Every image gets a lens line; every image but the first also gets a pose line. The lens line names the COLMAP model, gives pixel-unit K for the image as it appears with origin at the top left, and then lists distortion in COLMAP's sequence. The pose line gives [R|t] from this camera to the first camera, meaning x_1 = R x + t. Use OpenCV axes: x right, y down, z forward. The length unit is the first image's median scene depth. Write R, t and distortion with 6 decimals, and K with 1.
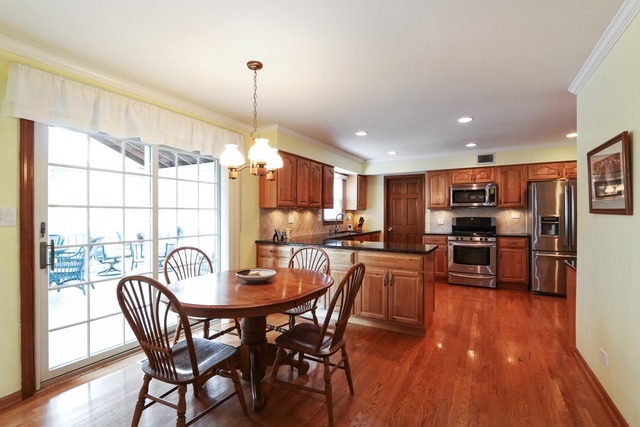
lens RADIAL K [[300.8, 0, 323.4], [0, 300.8, 211.9], [0, 0, 1]] dist [-0.013904, -0.000839]
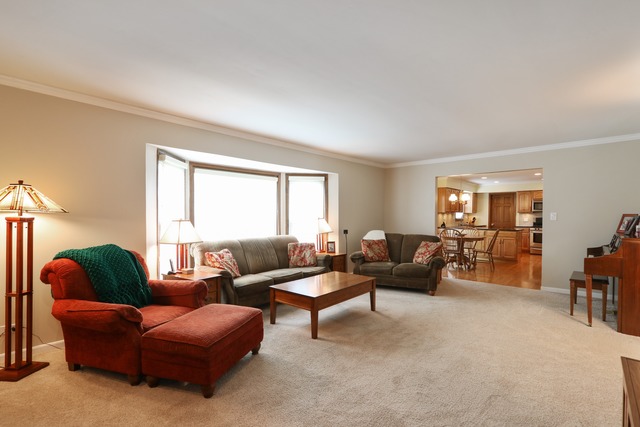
lens RADIAL K [[300.8, 0, 319.1], [0, 300.8, 216.8], [0, 0, 1]] dist [-0.013904, -0.000839]
pose [[0.970633, 0.008366, -0.240420, -0.379554], [-0.005886, 0.999922, 0.011031, 0.001948], [0.240494, -0.009292, 0.970606, -1.030279]]
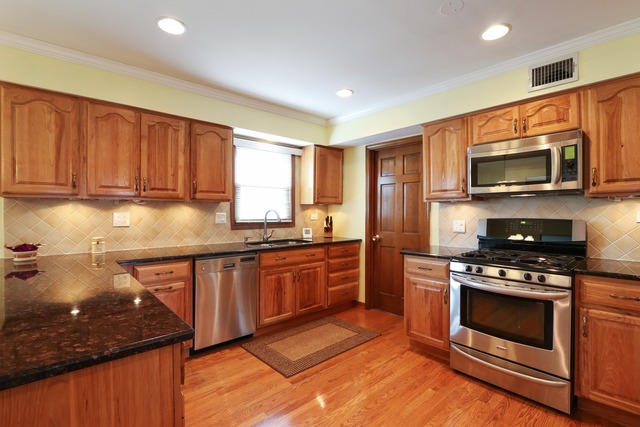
lens RADIAL K [[300.8, 0, 318.8], [0, 300.8, 211.8], [0, 0, 1]] dist [-0.013904, -0.000839]
pose [[0.942864, 0.002901, -0.333166, 0.363133], [-0.000372, 0.999971, 0.007655, 0.004411], [0.333179, -0.007094, 0.942837, 0.498256]]
